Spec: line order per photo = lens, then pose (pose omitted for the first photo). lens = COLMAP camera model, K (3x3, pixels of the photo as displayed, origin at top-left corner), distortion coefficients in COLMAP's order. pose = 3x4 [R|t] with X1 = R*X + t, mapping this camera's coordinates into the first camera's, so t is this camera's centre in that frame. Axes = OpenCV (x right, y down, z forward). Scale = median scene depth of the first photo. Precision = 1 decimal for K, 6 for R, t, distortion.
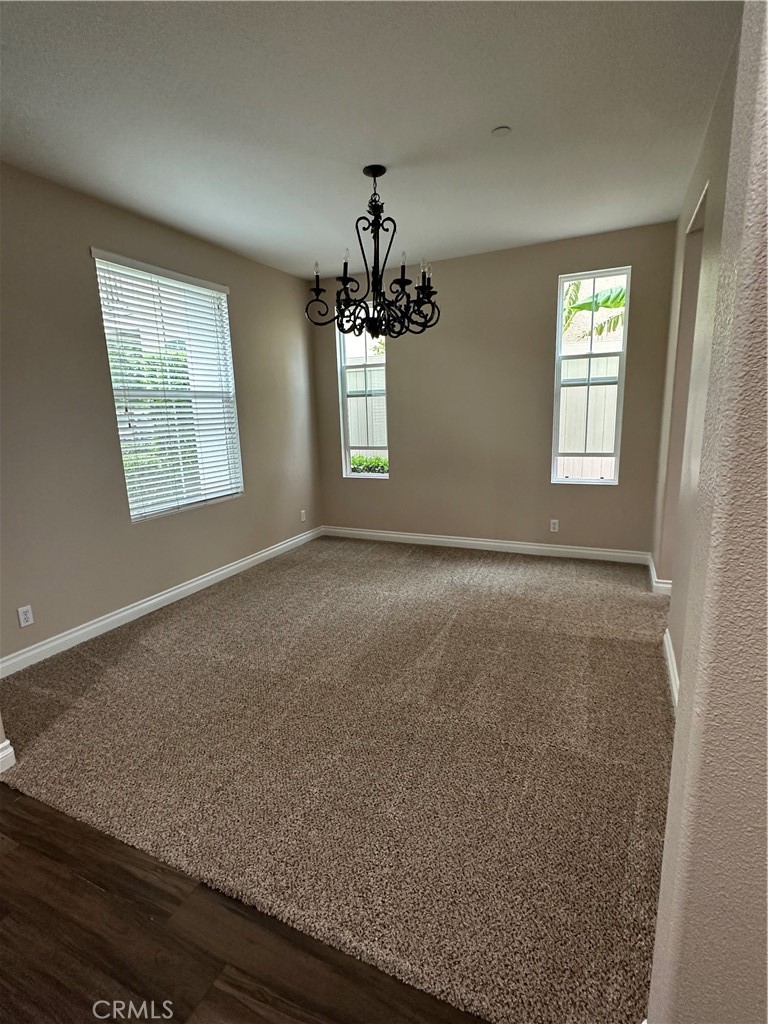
lens RADIAL K [[493.6, 0, 384.0], [0, 493.6, 512.0], [0, 0, 1]] dist [0.000869, 0.000709]
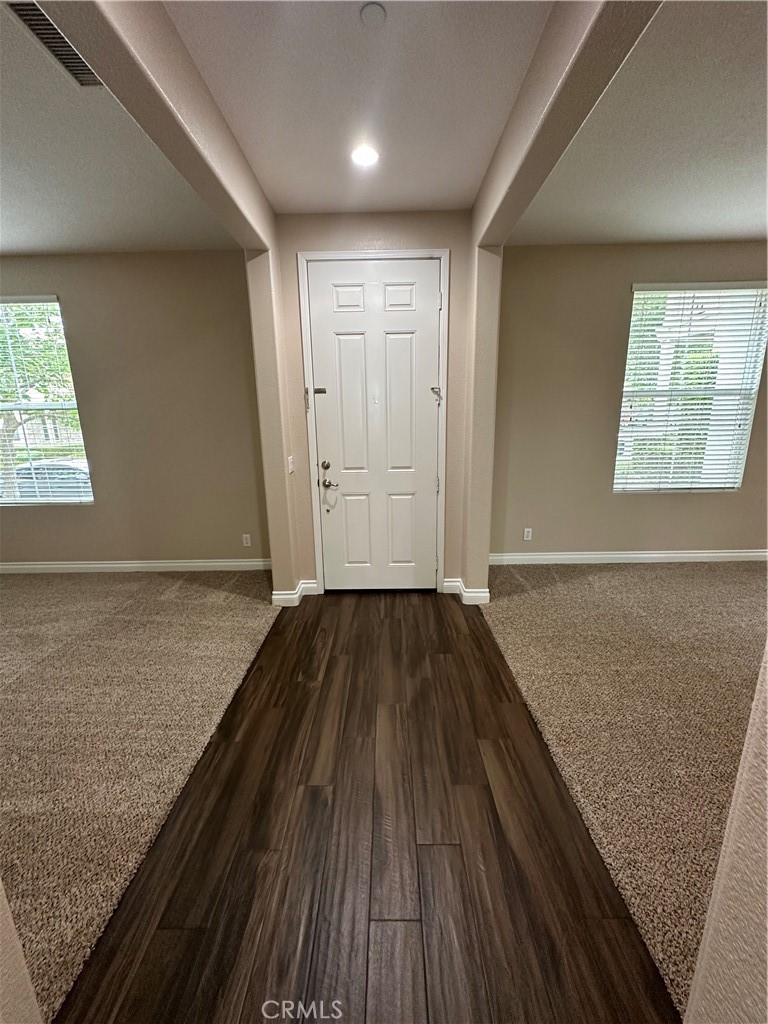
lens RADIAL K [[404.7, 0, 384.0], [0, 404.7, 512.0], [0, 0, 1]] dist [-0.007052, 0.000173]
pose [[0.420774, 0.228164, -0.878004, 0.210308], [-0.178759, 0.969731, 0.166333, 0.000491], [0.889379, 0.086962, 0.448824, -0.030560]]
